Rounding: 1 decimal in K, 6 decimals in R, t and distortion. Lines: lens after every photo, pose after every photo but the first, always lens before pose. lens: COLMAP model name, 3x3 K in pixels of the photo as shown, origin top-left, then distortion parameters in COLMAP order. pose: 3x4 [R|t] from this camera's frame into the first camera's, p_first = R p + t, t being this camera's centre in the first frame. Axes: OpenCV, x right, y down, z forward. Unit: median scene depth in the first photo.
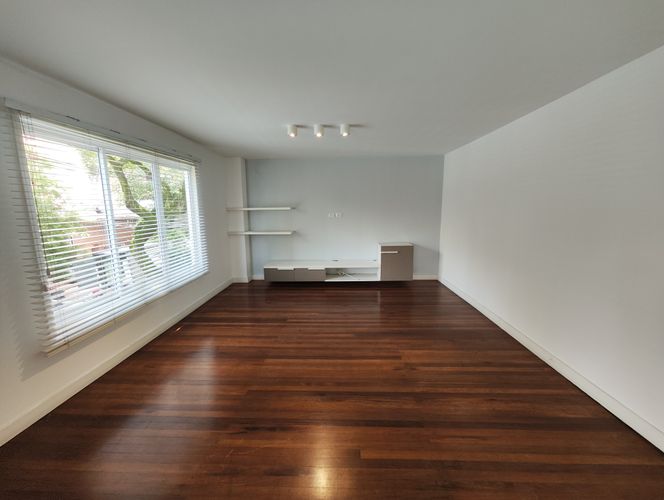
lens RADIAL K [[276.4, 0, 330.0], [0, 276.4, 253.9], [0, 0, 1]] dist [-0.003171, 0.003659]
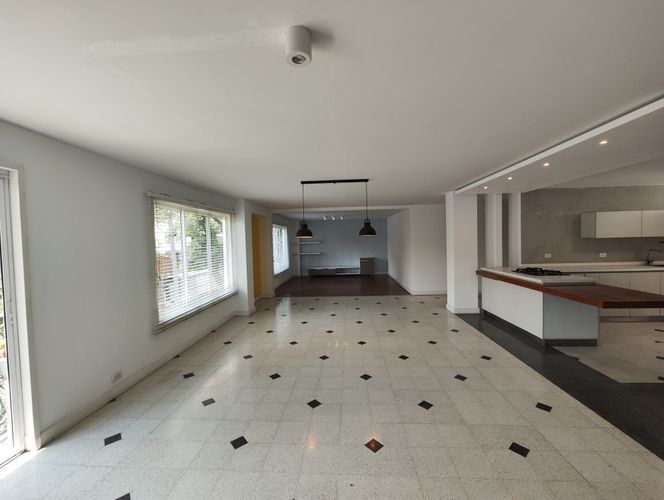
lens RADIAL K [[276.4, 0, 330.3], [0, 276.4, 249.4], [0, 0, 1]] dist [-0.003171, 0.003659]
pose [[0.999830, -0.008855, -0.016144, -0.031642], [0.006695, 0.991591, -0.129238, 0.231758], [0.017153, 0.129108, 0.991482, -1.552003]]
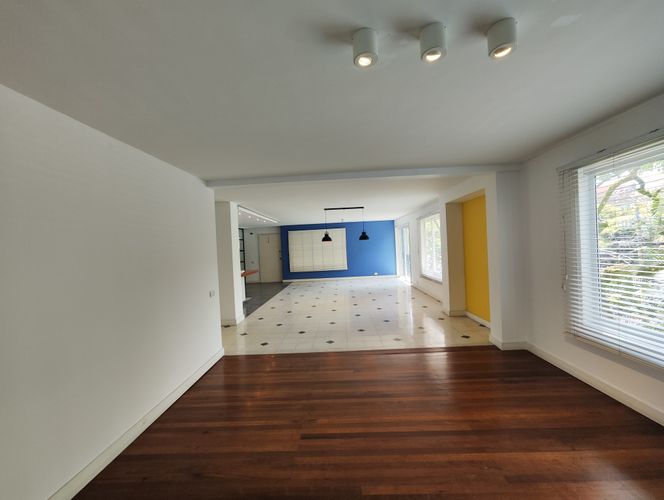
lens RADIAL K [[276.4, 0, 331.2], [0, 276.4, 249.1], [0, 0, 1]] dist [-0.003171, 0.003659]
pose [[-0.997911, 0.062541, -0.016214, 0.096478], [0.058908, 0.983812, 0.169242, -0.183773], [0.026536, 0.167934, -0.985441, 1.101780]]
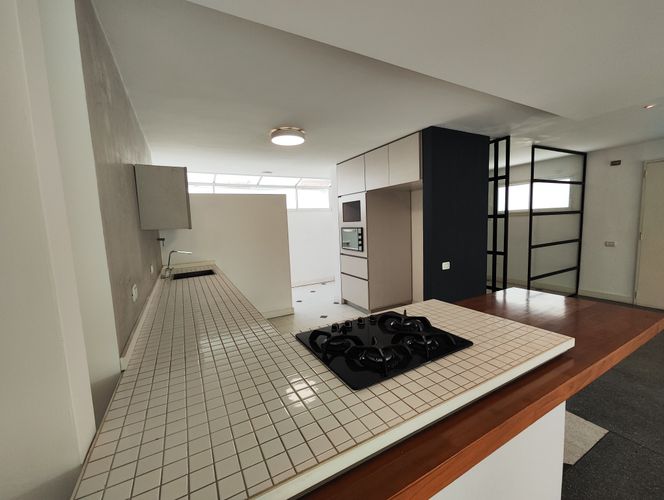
lens RADIAL K [[276.4, 0, 332.6], [0, 276.4, 248.6], [0, 0, 1]] dist [-0.003171, 0.003659]
pose [[-0.520495, -0.049724, 0.852416, 0.527613], [0.180033, 0.969470, 0.166482, 0.044835], [-0.834670, 0.240116, -0.495652, -0.342183]]
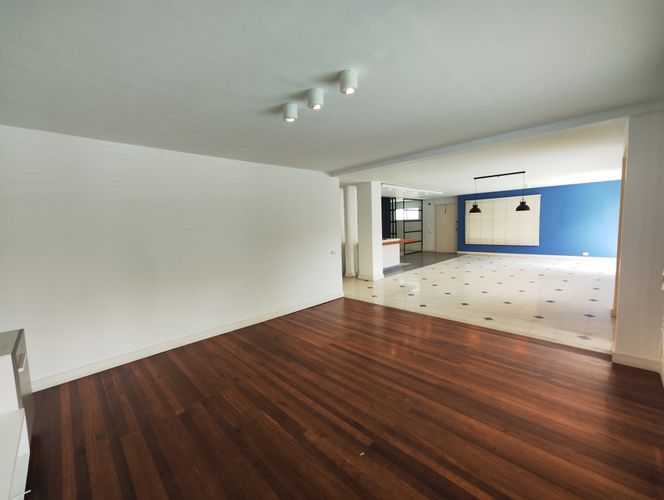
lens RADIAL K [[276.4, 0, 331.1], [0, 276.4, 250.9], [0, 0, 1]] dist [-0.003171, 0.003659]
pose [[-0.735927, -0.024460, 0.676619, -0.378935], [0.153916, 0.967138, 0.202370, -0.183142], [-0.659334, 0.253072, -0.707979, 1.155438]]
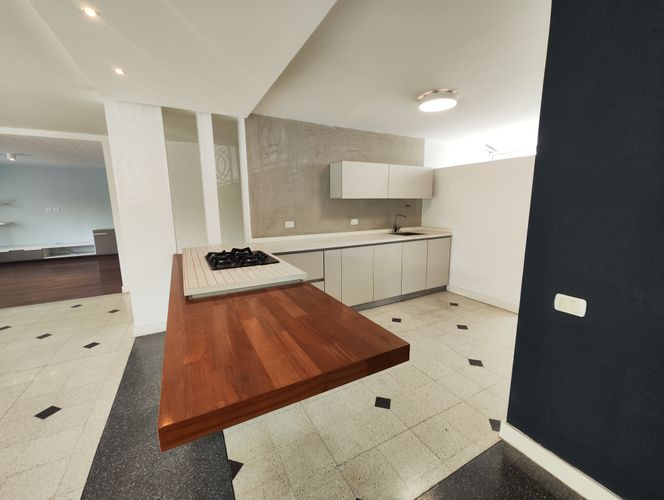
lens RADIAL K [[276.4, 0, 330.6], [0, 276.4, 249.5], [0, 0, 1]] dist [-0.003171, 0.003659]
pose [[0.857231, -0.079129, 0.508816, 0.613063], [0.080564, 0.996564, 0.019251, 0.174173], [-0.508591, 0.024490, 0.860660, -1.071397]]
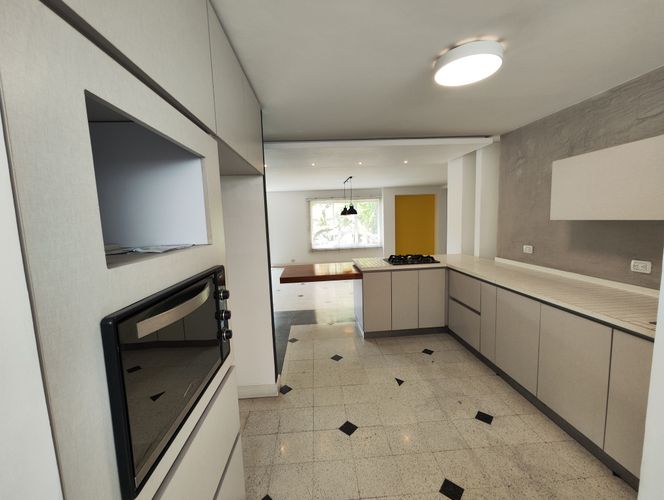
lens RADIAL K [[276.4, 0, 330.6], [0, 276.4, 249.8], [0, 0, 1]] dist [-0.003171, 0.003659]
pose [[0.112058, 0.125801, -0.985706, 1.571530], [-0.125549, 0.985797, 0.111540, 0.089857], [0.985738, 0.111255, 0.126261, -0.852117]]
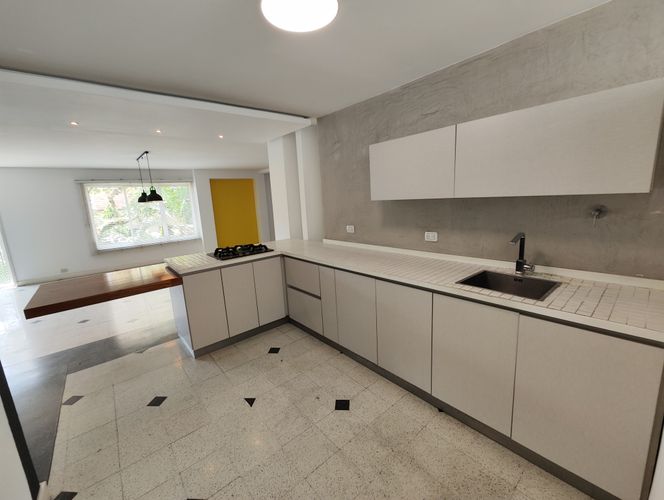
lens RADIAL K [[276.4, 0, 330.8], [0, 276.4, 249.8], [0, 0, 1]] dist [-0.003171, 0.003659]
pose [[0.679925, 0.118788, -0.723596, 1.456717], [-0.076002, 0.992893, 0.091581, 0.094487], [0.729333, -0.007274, 0.684121, -0.828163]]
